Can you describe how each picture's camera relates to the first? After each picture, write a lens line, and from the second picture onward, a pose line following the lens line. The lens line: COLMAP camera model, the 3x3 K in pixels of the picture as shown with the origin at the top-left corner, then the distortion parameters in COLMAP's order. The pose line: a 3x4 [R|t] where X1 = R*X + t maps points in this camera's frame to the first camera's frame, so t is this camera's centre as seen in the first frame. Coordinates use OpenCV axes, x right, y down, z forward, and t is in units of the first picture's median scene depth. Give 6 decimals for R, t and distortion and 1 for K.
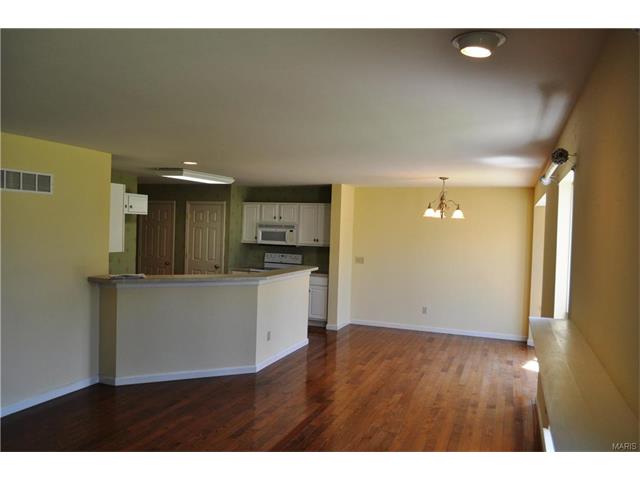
lens RADIAL K [[502.0, 0, 320.0], [0, 502.0, 240.0], [0, 0, 1]] dist [-0.004172, -0.000571]
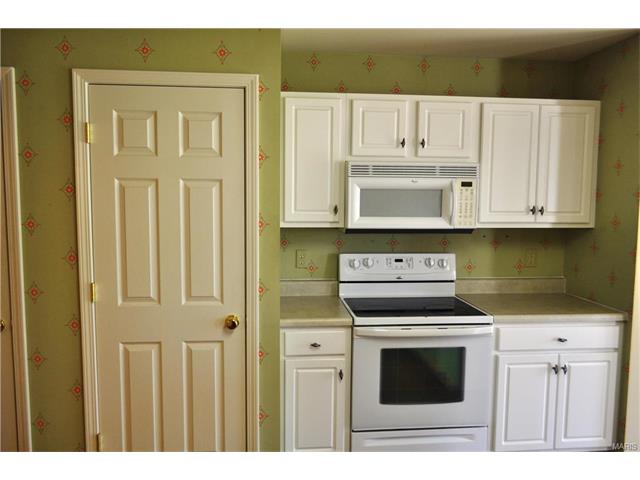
lens RADIAL K [[502.0, 0, 320.0], [0, 502.0, 240.0], [0, 0, 1]] dist [-0.004172, -0.000571]
pose [[0.891055, -0.065270, 0.449177, -0.280933], [0.031222, 0.996077, 0.082803, -0.011805], [-0.452820, -0.059757, 0.889597, 0.743737]]
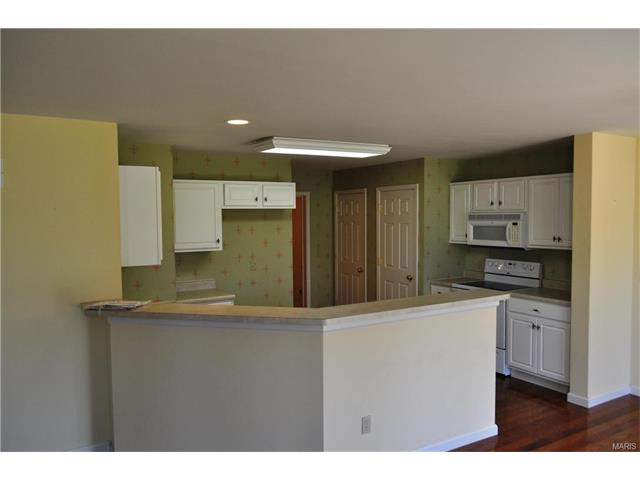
lens RADIAL K [[502.0, 0, 320.0], [0, 502.0, 240.0], [0, 0, 1]] dist [-0.004172, -0.000571]
pose [[0.782746, -0.009556, -0.622268, 0.132520], [0.018357, 0.999802, 0.007737, -0.007431], [0.622071, -0.017479, 0.782766, 0.374833]]
